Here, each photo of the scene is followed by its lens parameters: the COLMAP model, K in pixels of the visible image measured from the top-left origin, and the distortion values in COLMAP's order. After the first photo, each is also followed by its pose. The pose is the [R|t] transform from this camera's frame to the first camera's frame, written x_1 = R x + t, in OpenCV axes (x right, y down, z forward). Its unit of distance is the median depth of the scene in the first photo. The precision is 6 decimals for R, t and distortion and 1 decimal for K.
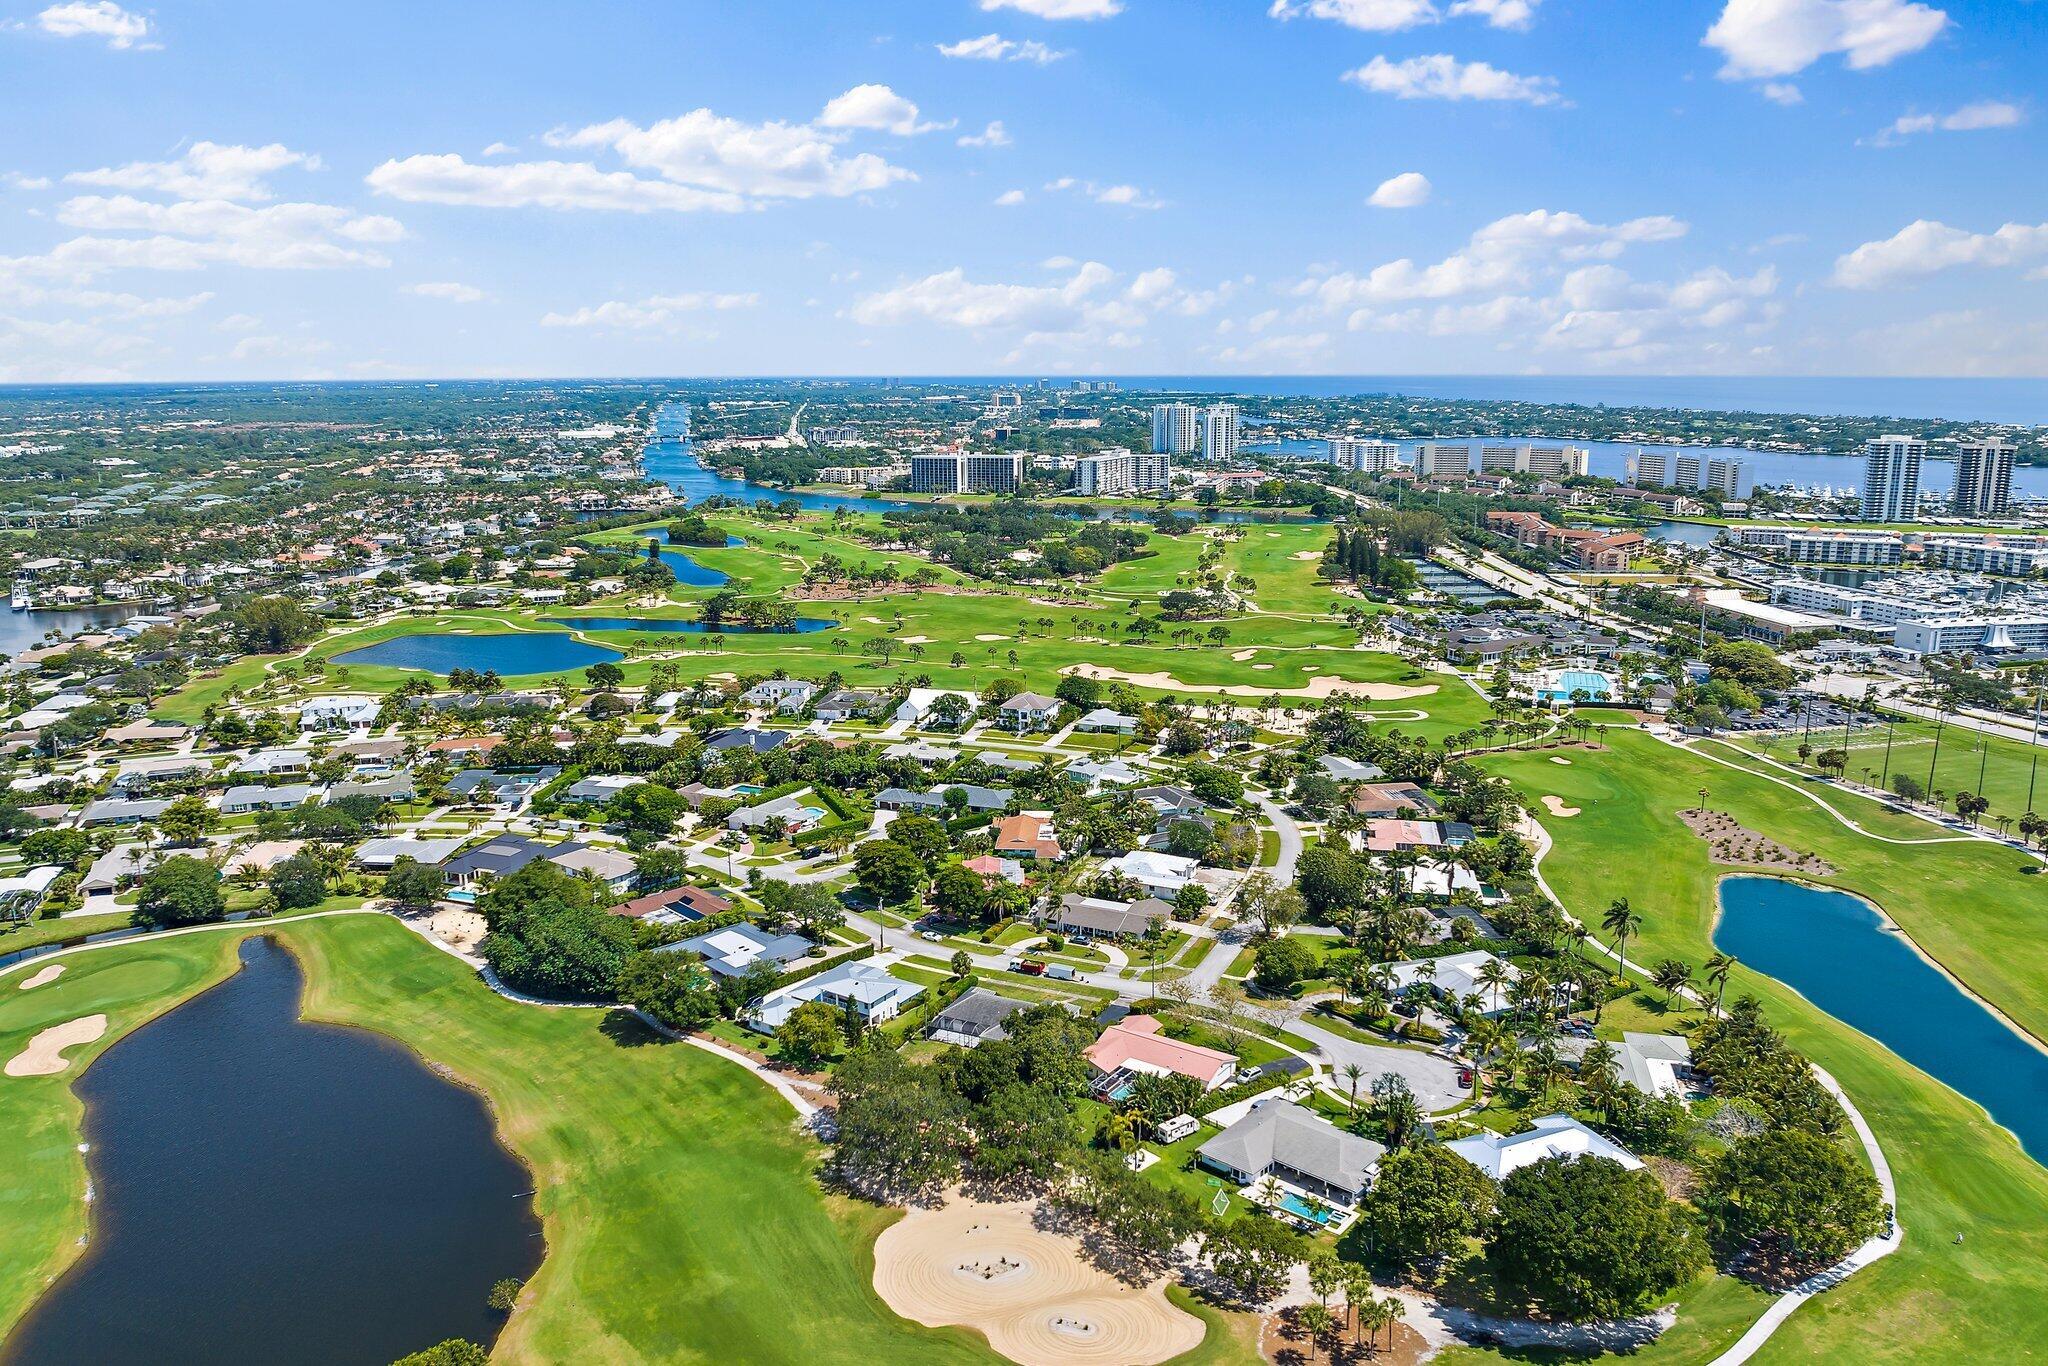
lens RADIAL K [[1456.8, 0, 1024.0], [0, 1456.8, 683.0], [0, 0, 1]] dist [-0.002067, -0.001864]
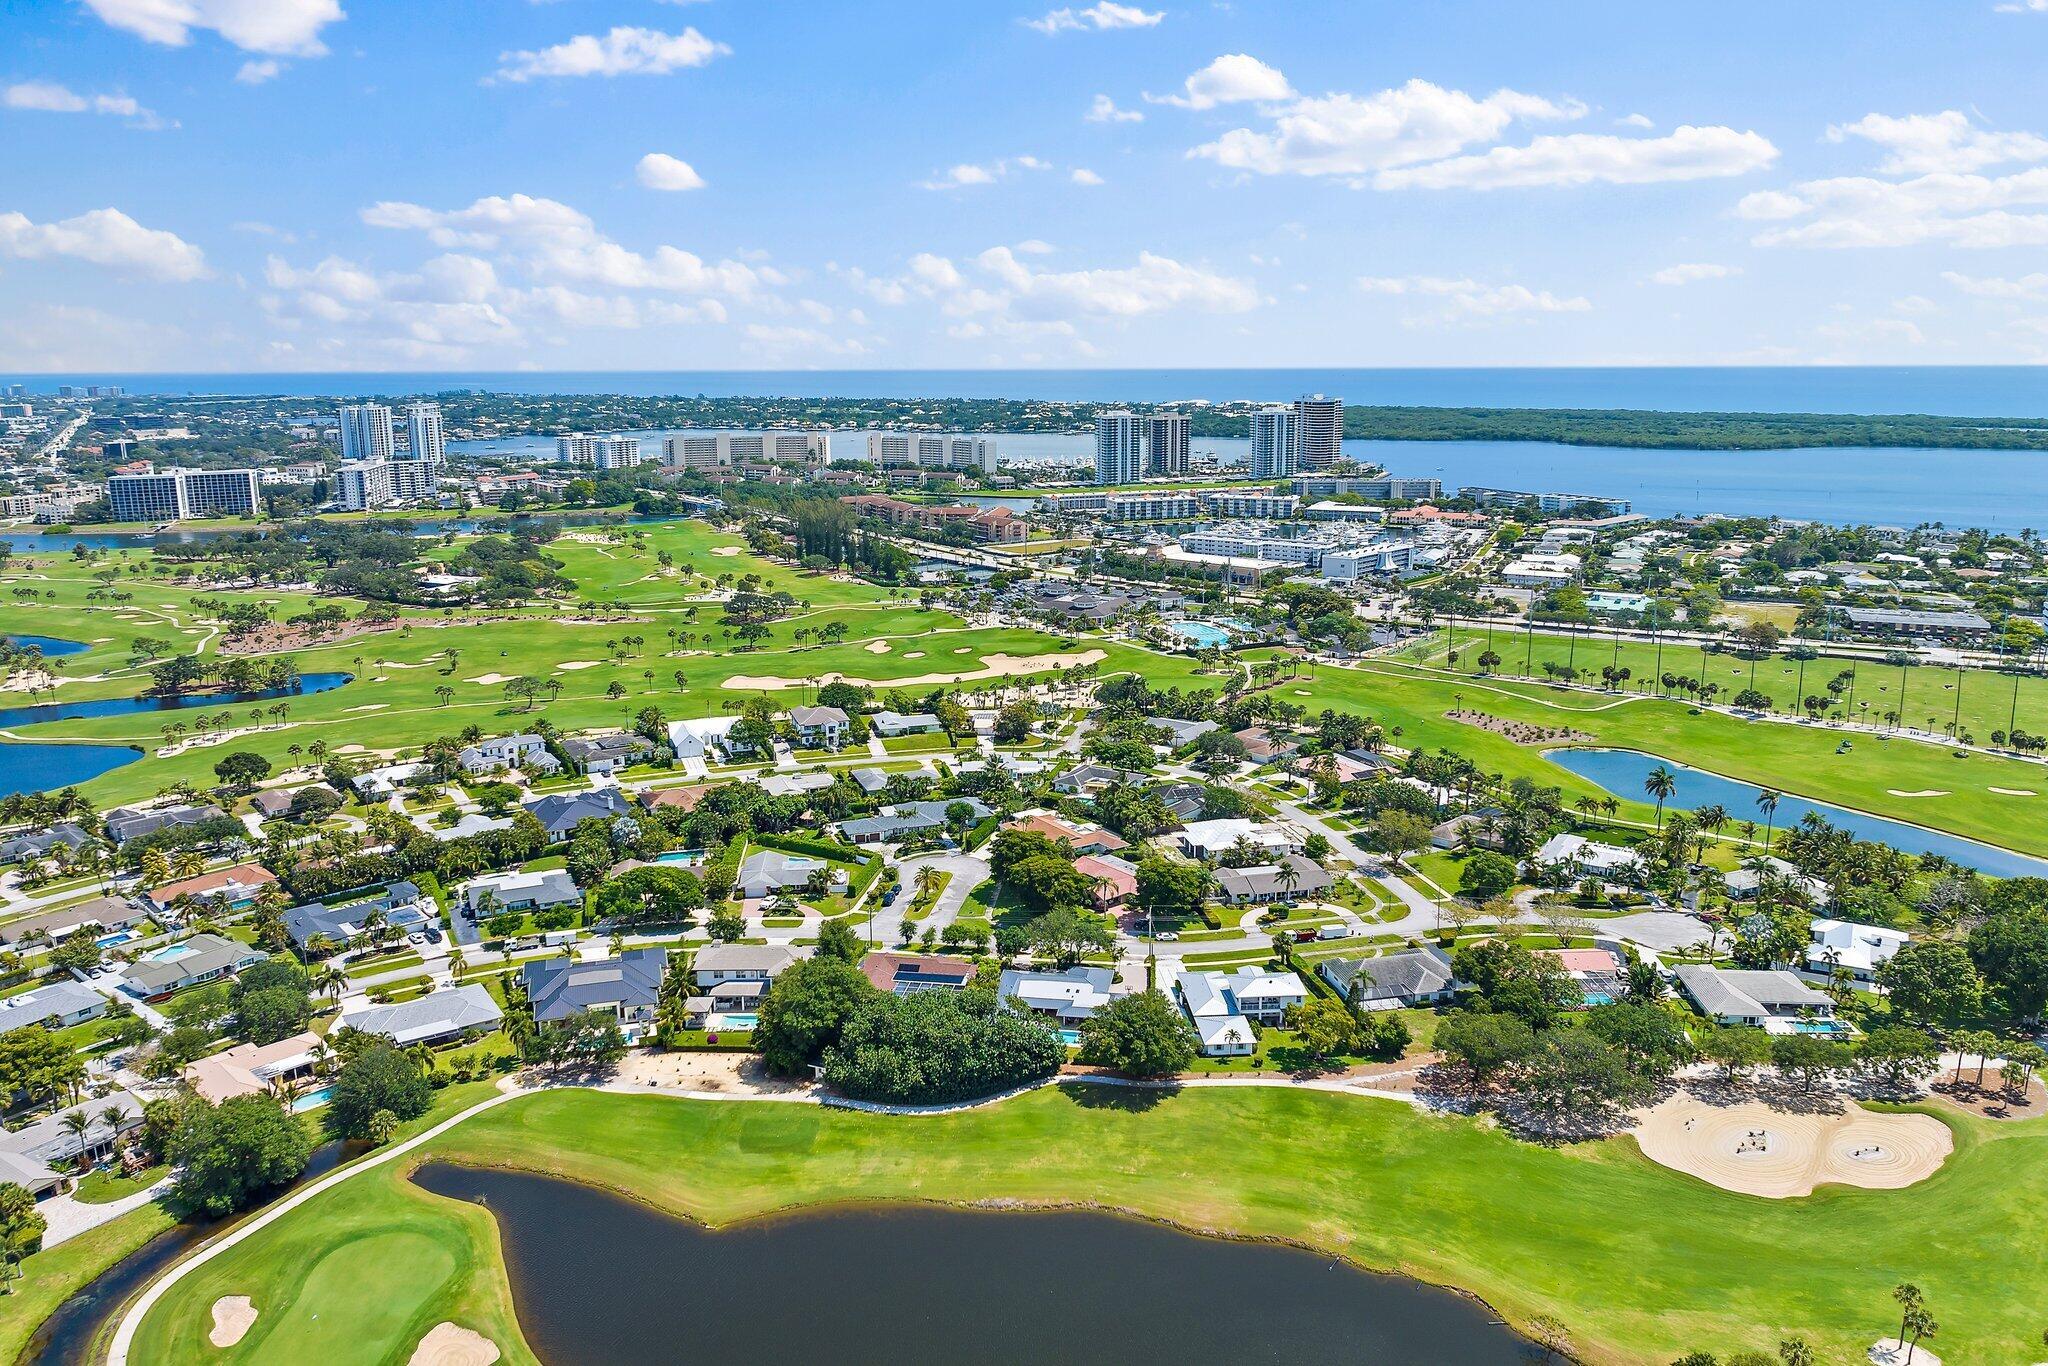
lens RADIAL K [[1482.4, 0, 1024.0], [0, 1482.4, 683.0], [0, 0, 1]] dist [-0.033263, -0.000077]
pose [[0.806314, -0.134234, 0.576054, -0.301416], [0.133747, 0.990060, 0.043499, -0.021815], [-0.576168, 0.041972, 0.816253, 0.105895]]
